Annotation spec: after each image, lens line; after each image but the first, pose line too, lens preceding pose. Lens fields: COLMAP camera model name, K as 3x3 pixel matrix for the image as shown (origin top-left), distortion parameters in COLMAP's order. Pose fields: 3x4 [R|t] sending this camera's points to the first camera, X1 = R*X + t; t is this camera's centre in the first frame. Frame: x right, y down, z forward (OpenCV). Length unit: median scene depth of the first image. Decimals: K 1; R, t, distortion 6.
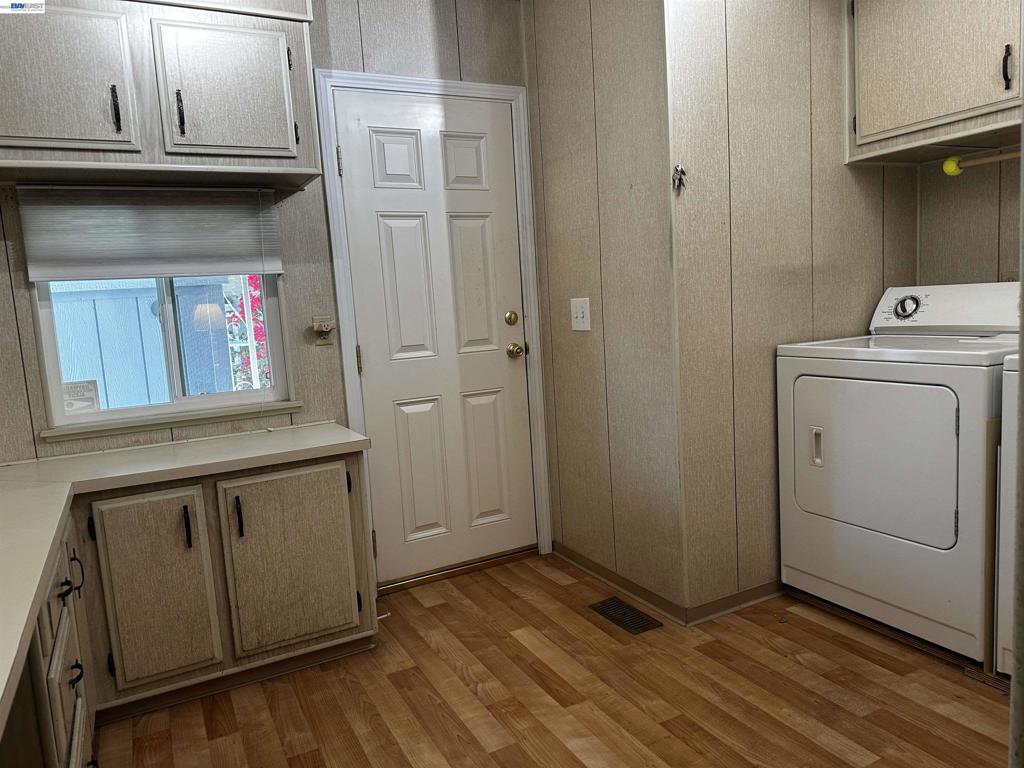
lens RADIAL K [[724.8, 0, 508.2], [0, 724.8, 384.4], [0, 0, 1]] dist [0.064512, -0.081499]
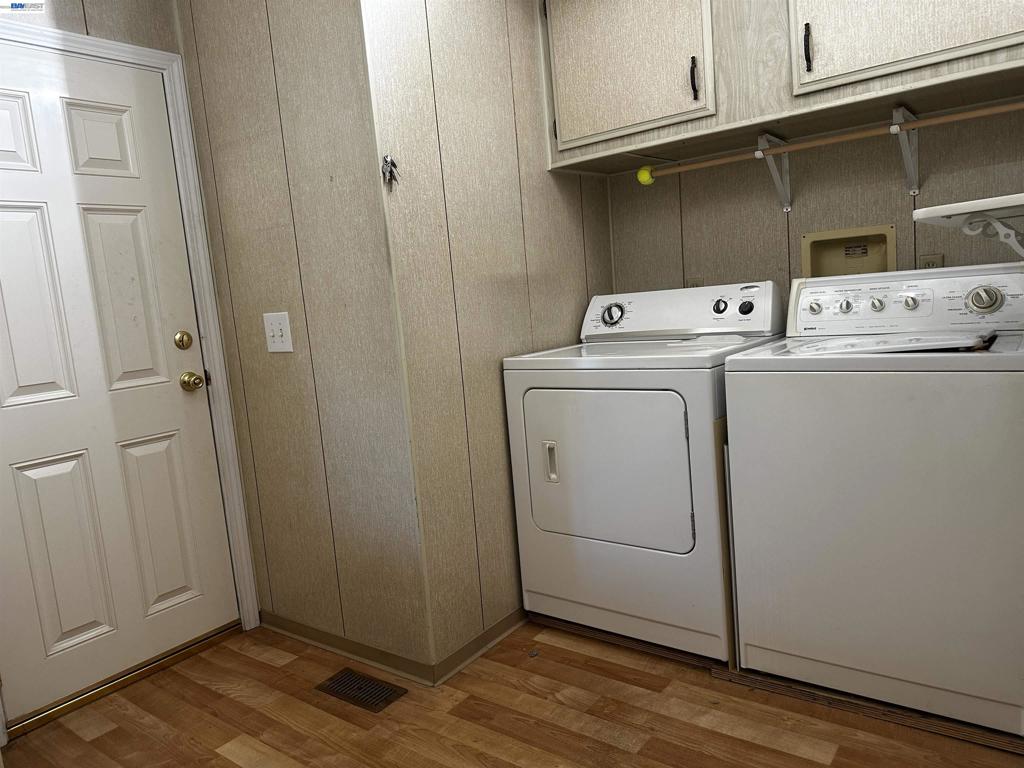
lens RADIAL K [[724.8, 0, 515.4], [0, 724.8, 385.7], [0, 0, 1]] dist [0.064512, -0.081499]
pose [[0.903686, -0.069541, 0.422511, -0.011906], [0.078929, 0.996869, -0.004743, -0.013273], [-0.420858, 0.037635, 0.906346, 0.158368]]
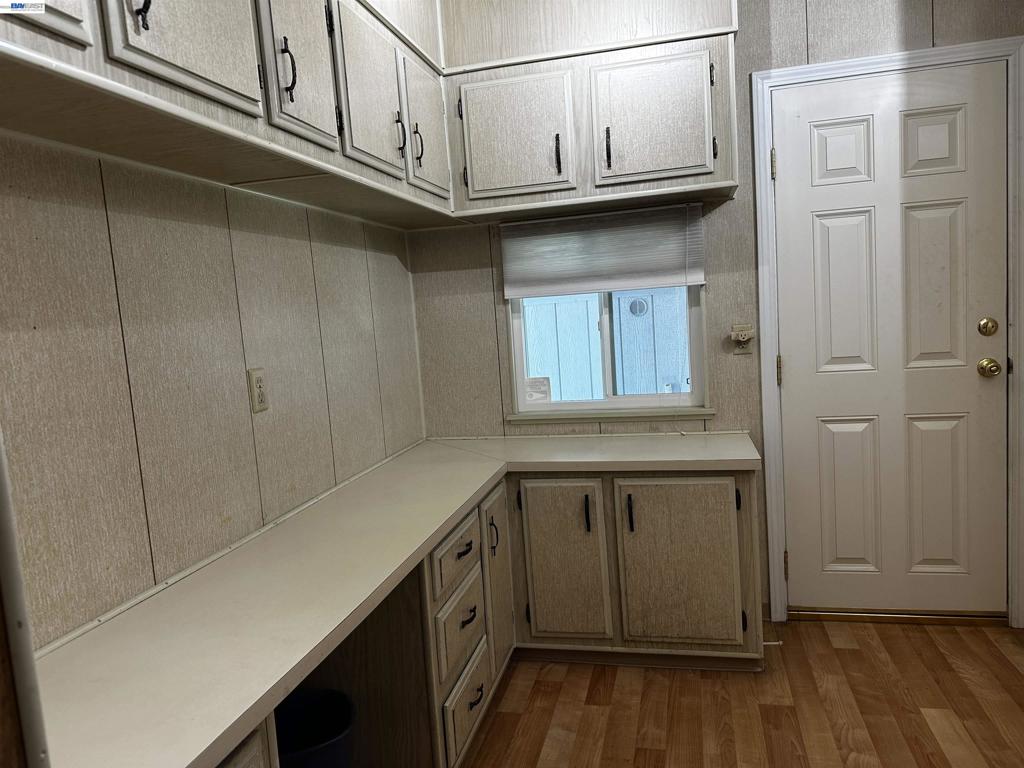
lens RADIAL K [[724.8, 0, 521.7], [0, 724.8, 378.9], [0, 0, 1]] dist [0.064512, -0.081499]
pose [[0.752564, 0.068344, -0.654963, 0.189088], [-0.053211, 0.997659, 0.042962, -0.052168], [0.656366, 0.002520, 0.754438, 0.061182]]
